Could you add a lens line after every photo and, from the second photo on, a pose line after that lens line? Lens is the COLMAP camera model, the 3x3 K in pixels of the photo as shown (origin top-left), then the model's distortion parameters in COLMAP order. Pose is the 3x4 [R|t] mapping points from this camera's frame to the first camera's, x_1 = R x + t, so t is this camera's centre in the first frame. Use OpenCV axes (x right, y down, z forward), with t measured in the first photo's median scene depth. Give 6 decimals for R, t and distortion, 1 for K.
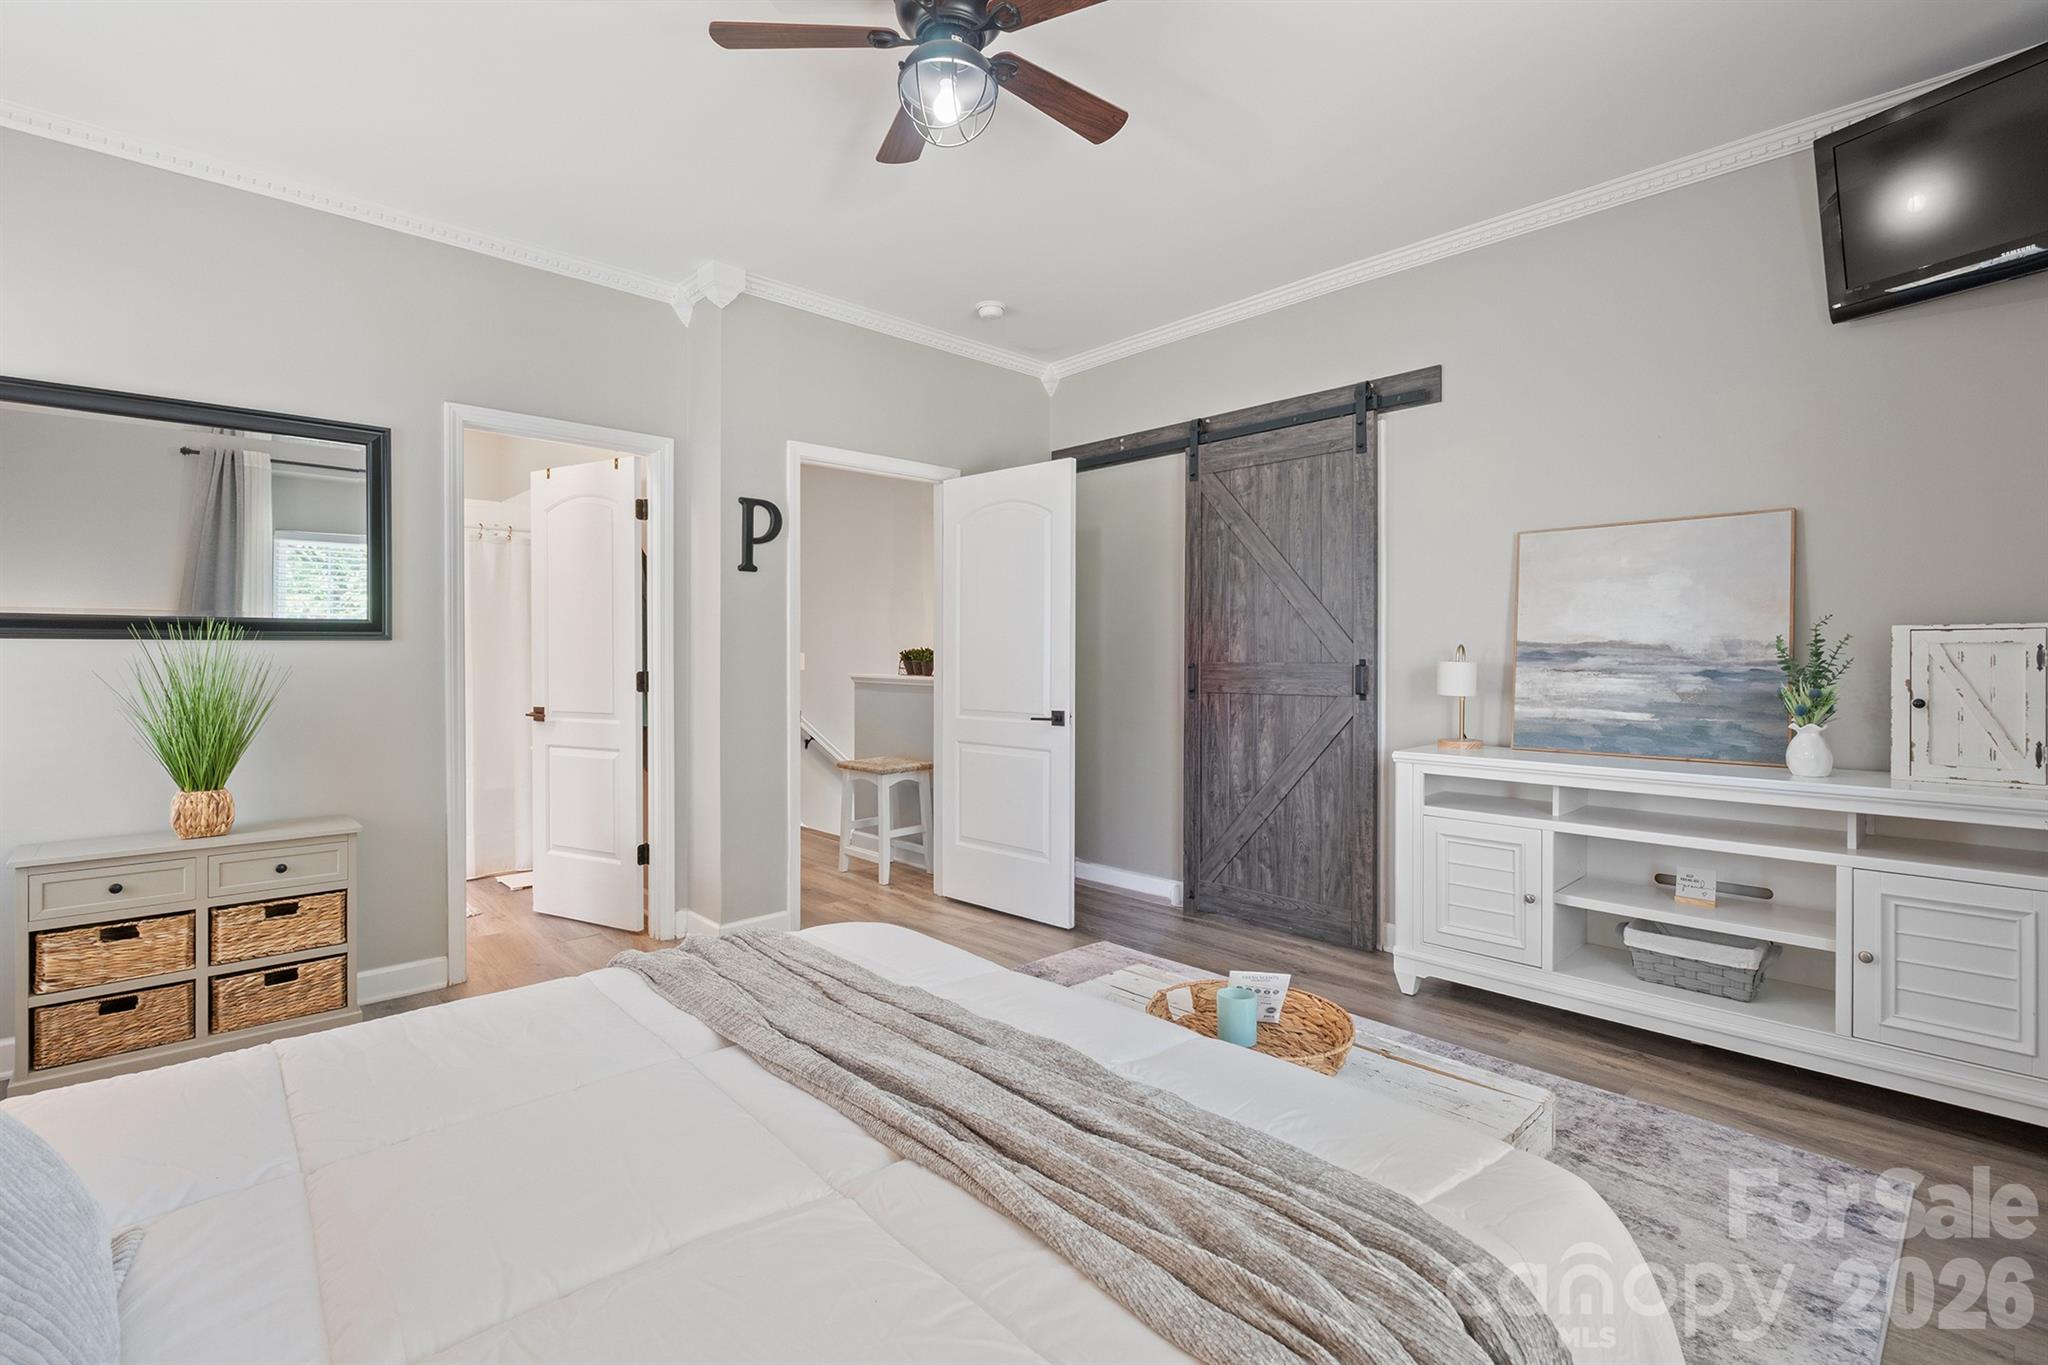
lens RADIAL K [[900.0, 0, 1027.8], [0, 900.0, 672.1], [0, 0, 1]] dist [-0.005920, -0.000158]
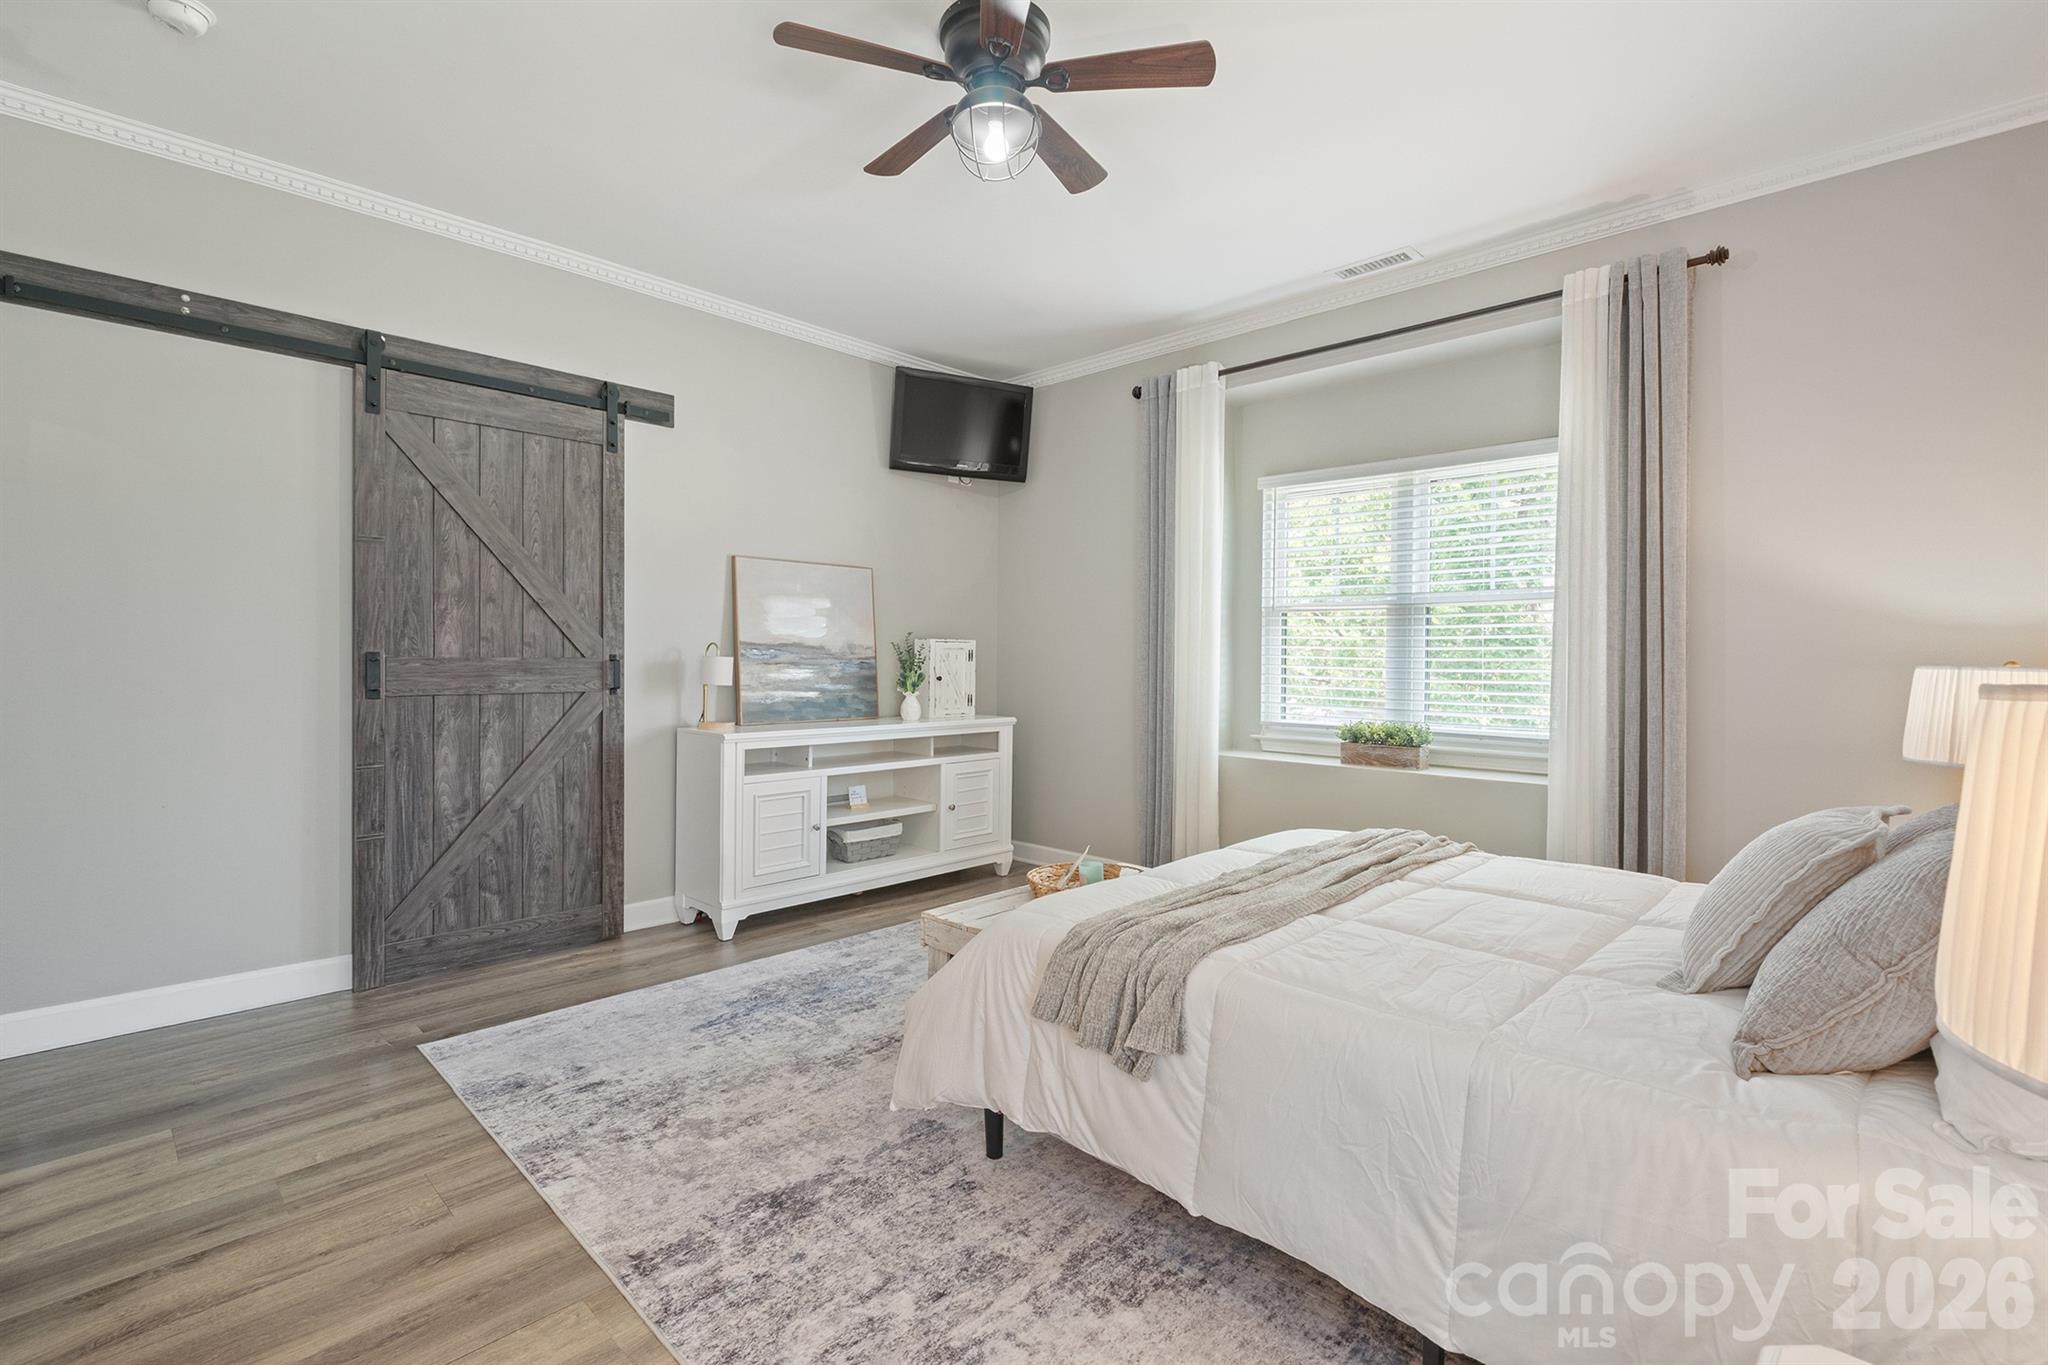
lens RADIAL K [[900.0, 0, 1027.8], [0, 900.0, 672.1], [0, 0, 1]] dist [-0.005920, -0.000158]
pose [[-0.017294, -0.018316, 0.999683, -0.644895], [0.006983, 0.999806, 0.018439, -0.009471], [-0.999826, 0.007300, -0.017163, 0.534516]]
